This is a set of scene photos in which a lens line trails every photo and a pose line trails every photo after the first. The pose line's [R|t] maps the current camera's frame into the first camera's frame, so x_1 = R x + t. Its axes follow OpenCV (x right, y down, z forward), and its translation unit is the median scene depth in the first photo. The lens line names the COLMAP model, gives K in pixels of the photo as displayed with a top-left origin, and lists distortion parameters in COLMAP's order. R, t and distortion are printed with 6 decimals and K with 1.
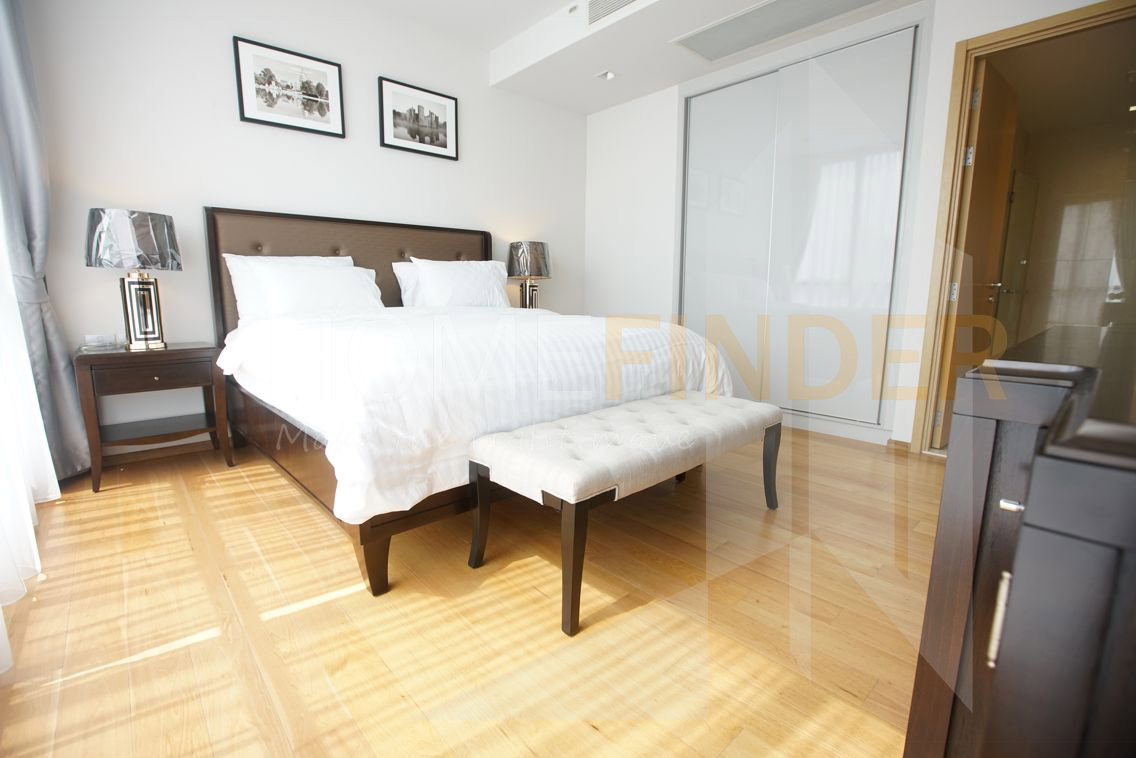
lens RADIAL K [[513.3, 0, 570.9], [0, 513.3, 379.4], [0, 0, 1]] dist [-0.059462, 0.021910]
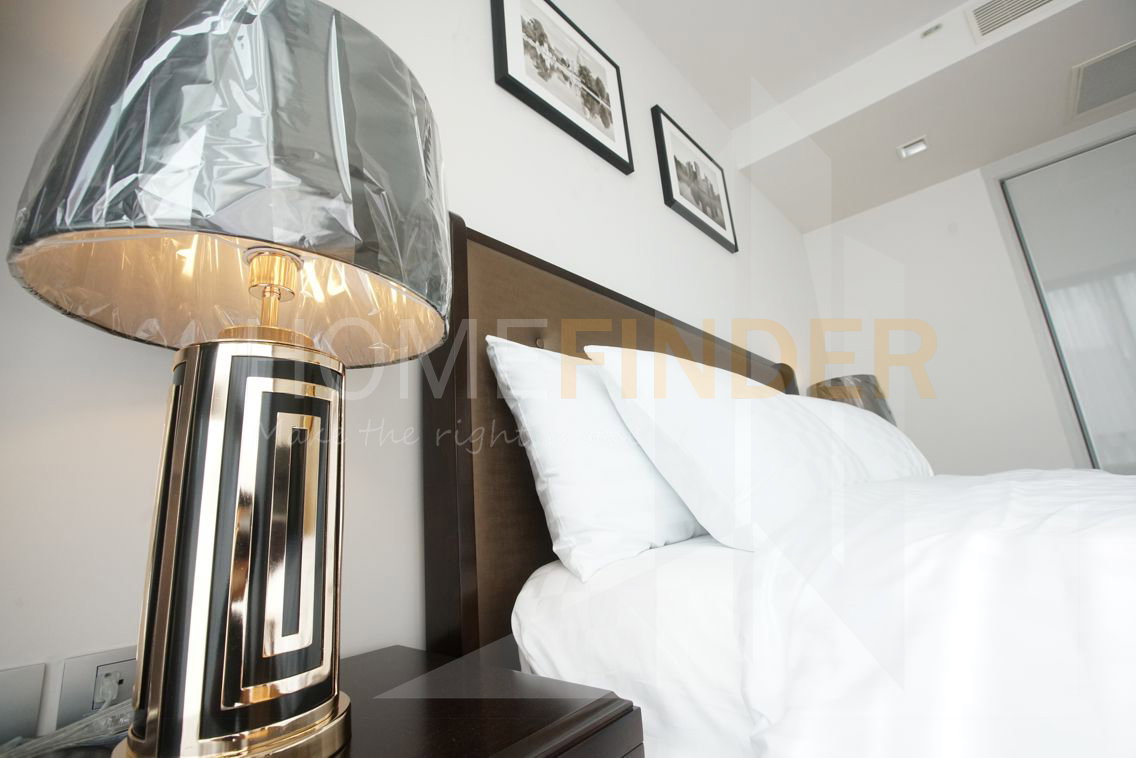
lens RADIAL K [[513.3, 0, 570.9], [0, 513.3, 379.4], [0, 0, 1]] dist [-0.059462, 0.021910]
pose [[0.992842, -0.053872, 0.106594, -0.612832], [0.092245, 0.912794, -0.397866, -0.080800], [-0.075864, 0.404851, 0.911230, 0.639206]]
